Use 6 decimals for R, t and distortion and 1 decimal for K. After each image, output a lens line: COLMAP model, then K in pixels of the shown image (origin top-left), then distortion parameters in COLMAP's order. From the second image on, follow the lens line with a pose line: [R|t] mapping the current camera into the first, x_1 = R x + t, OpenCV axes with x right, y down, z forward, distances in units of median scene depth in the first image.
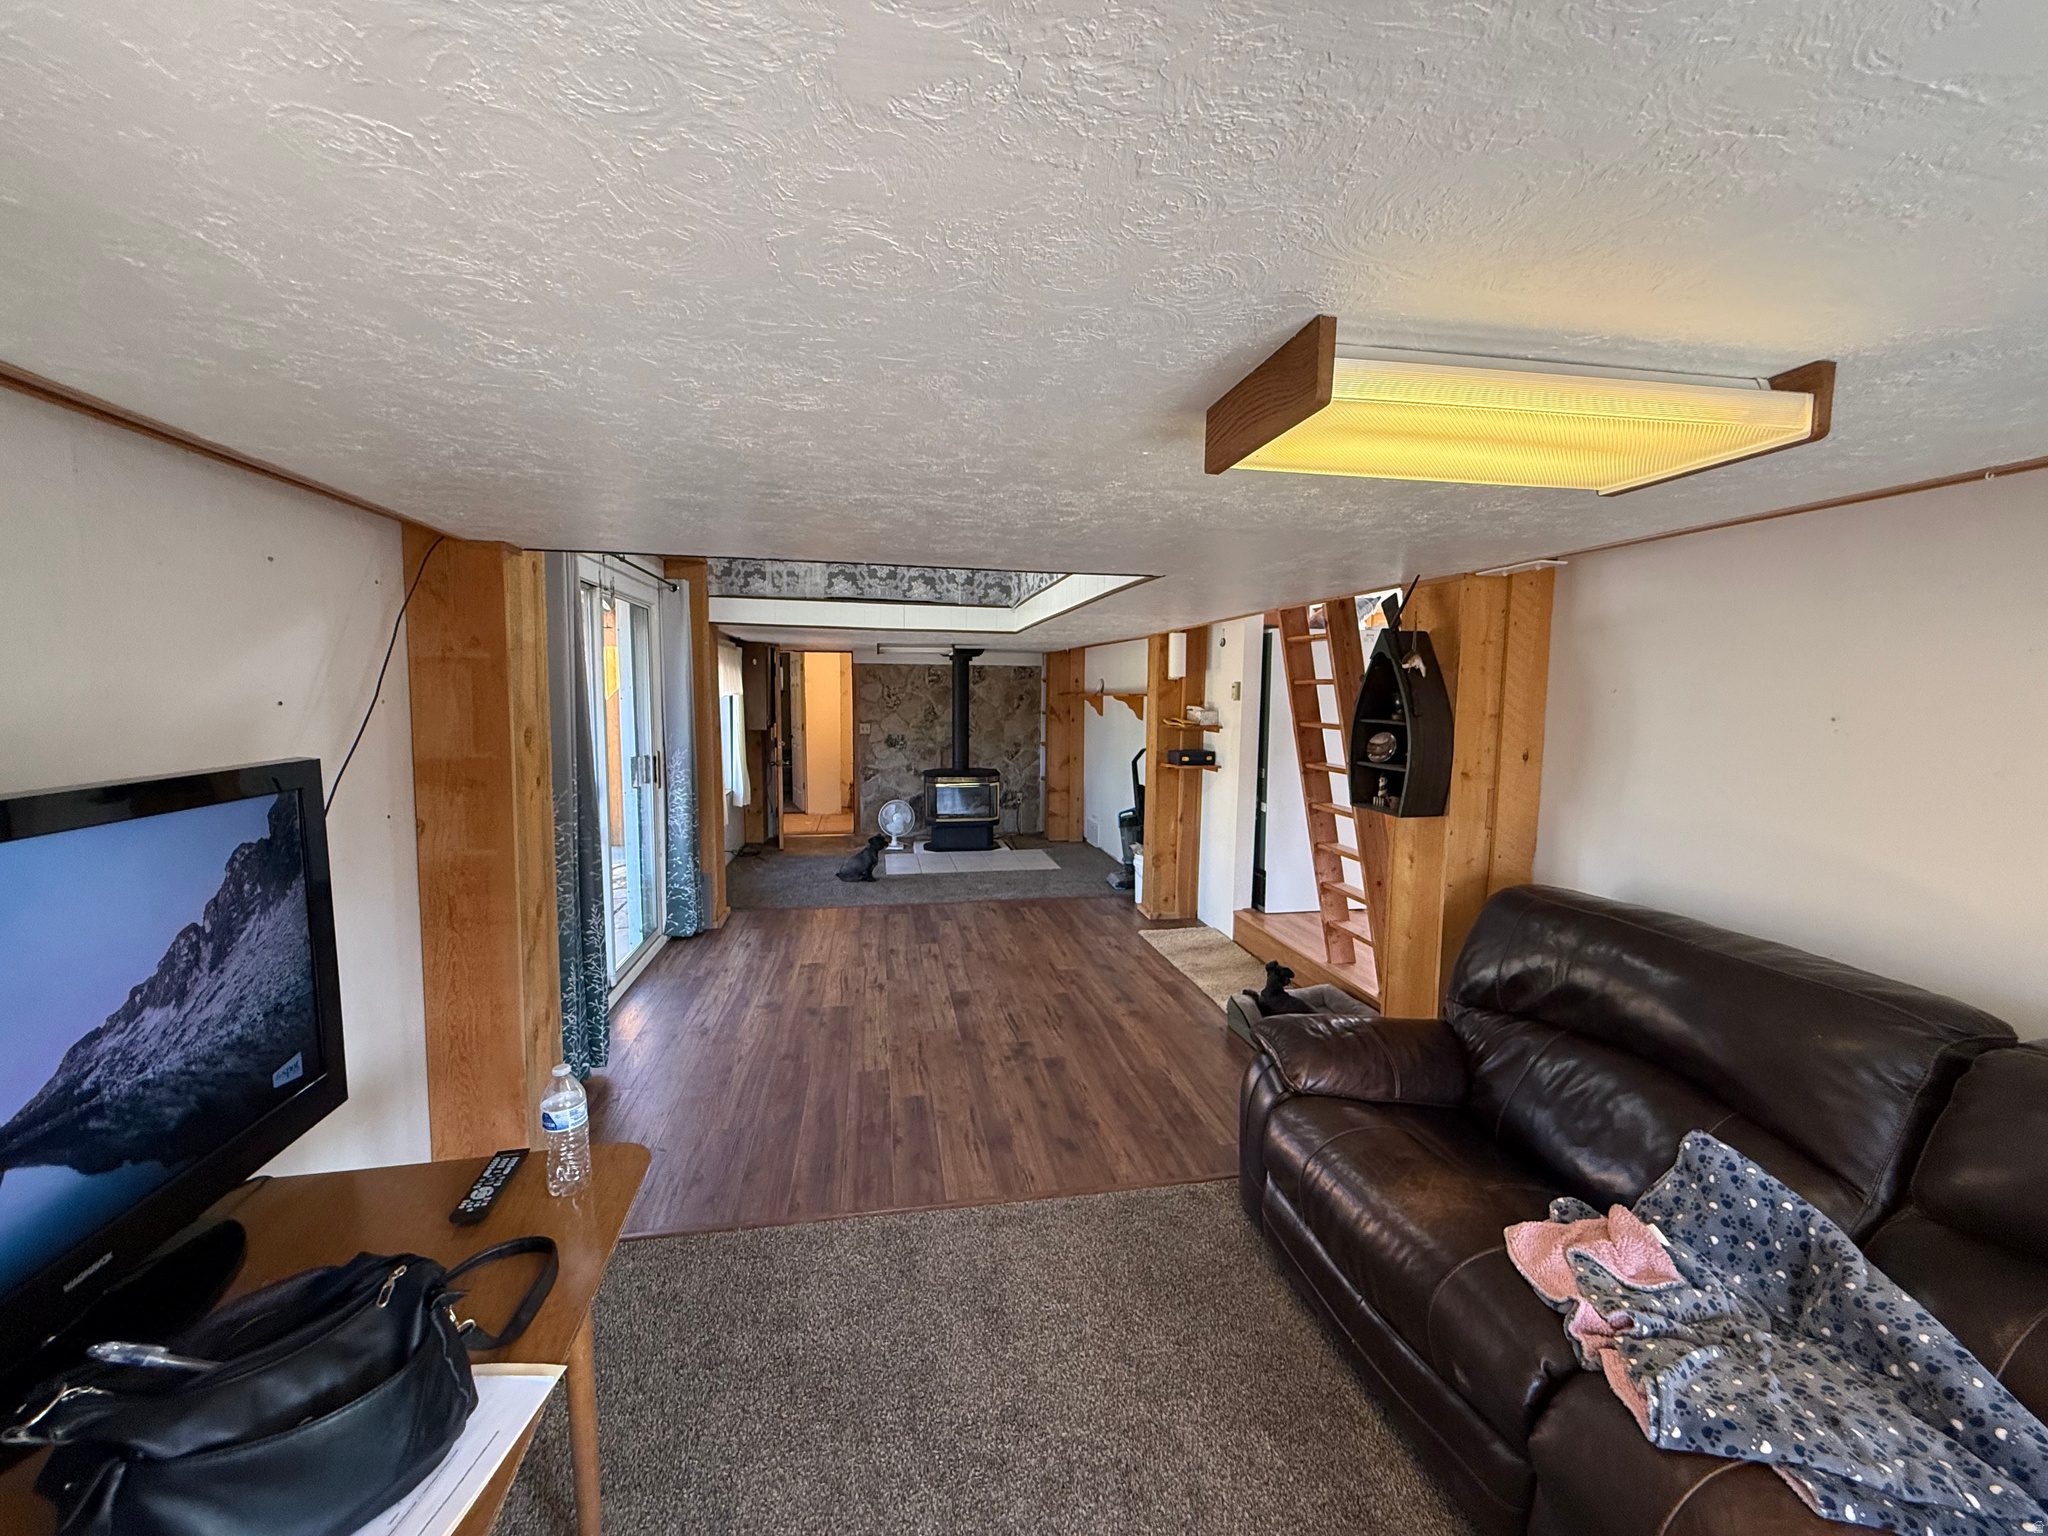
lens RADIAL K [[817.2, 0, 1016.8], [0, 817.2, 768.2], [0, 0, 1]] dist [0.001378, -0.000510]
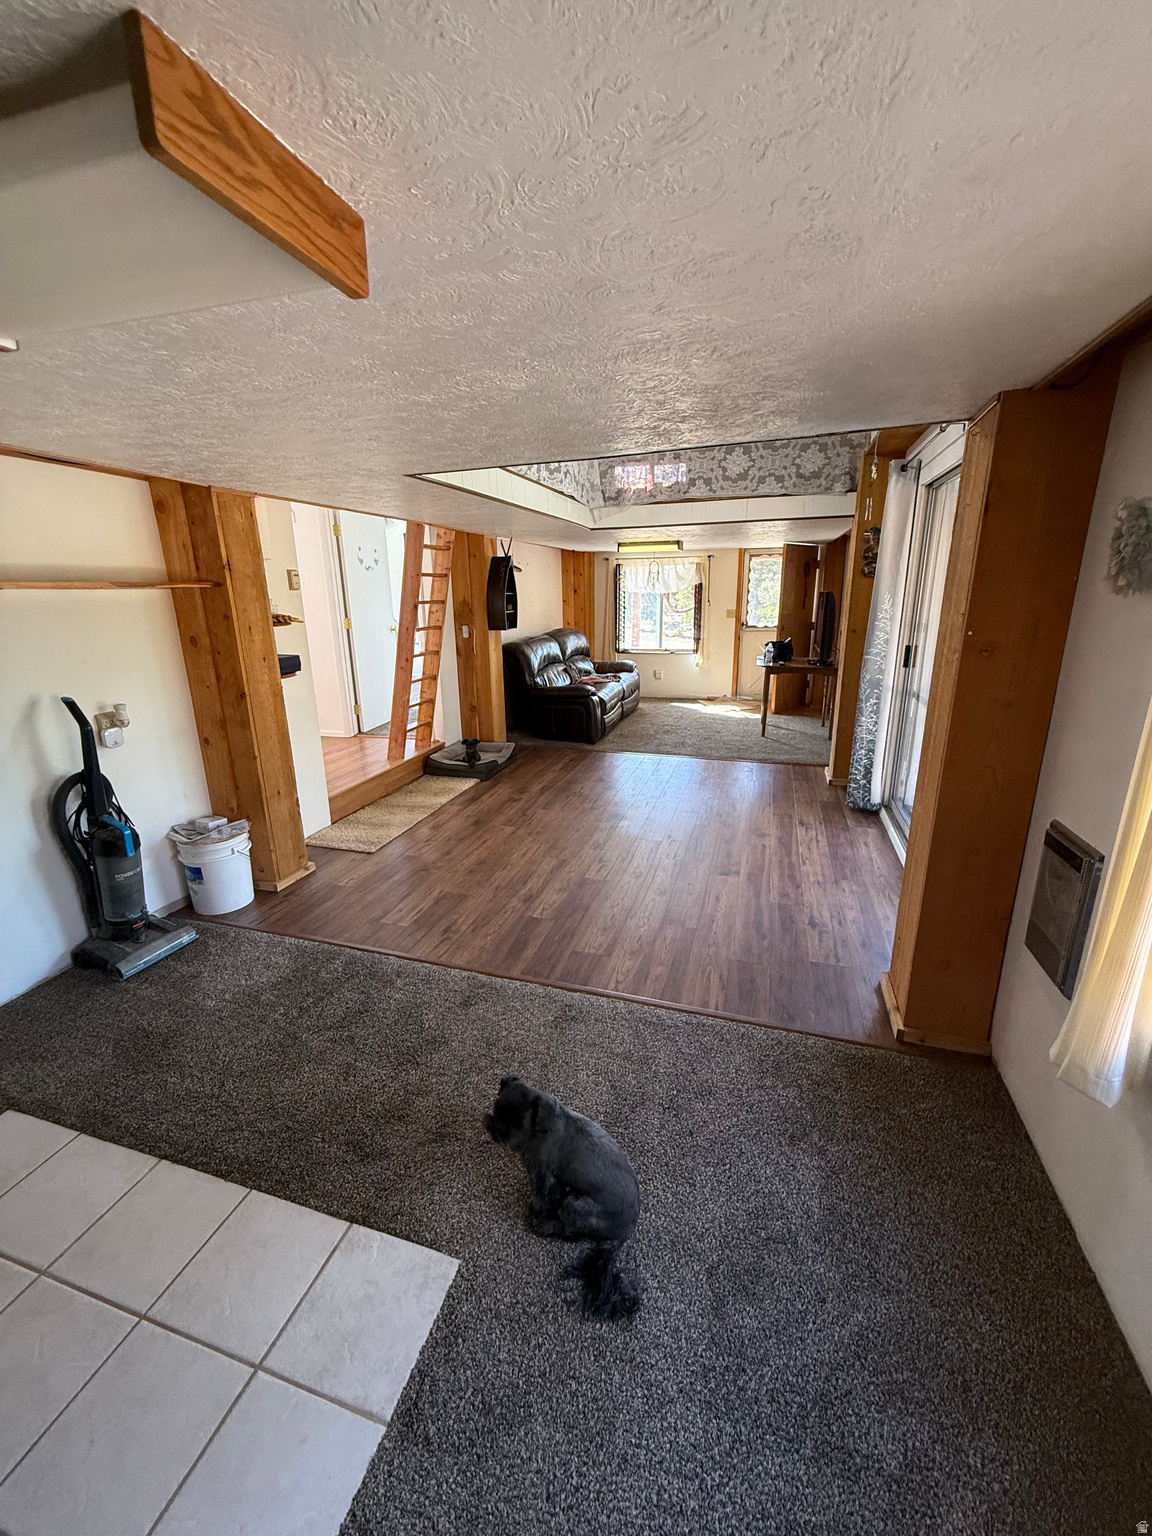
lens RADIAL K [[612.9, 0, 568.1], [0, 612.9, 764.9], [0, 0, 1]] dist [0.001378, -0.000510]
pose [[-0.888236, -0.107505, 0.446632, -0.397325], [0.062302, 0.935060, 0.348972, -0.139746], [-0.455144, 0.337796, -0.823856, 1.655597]]
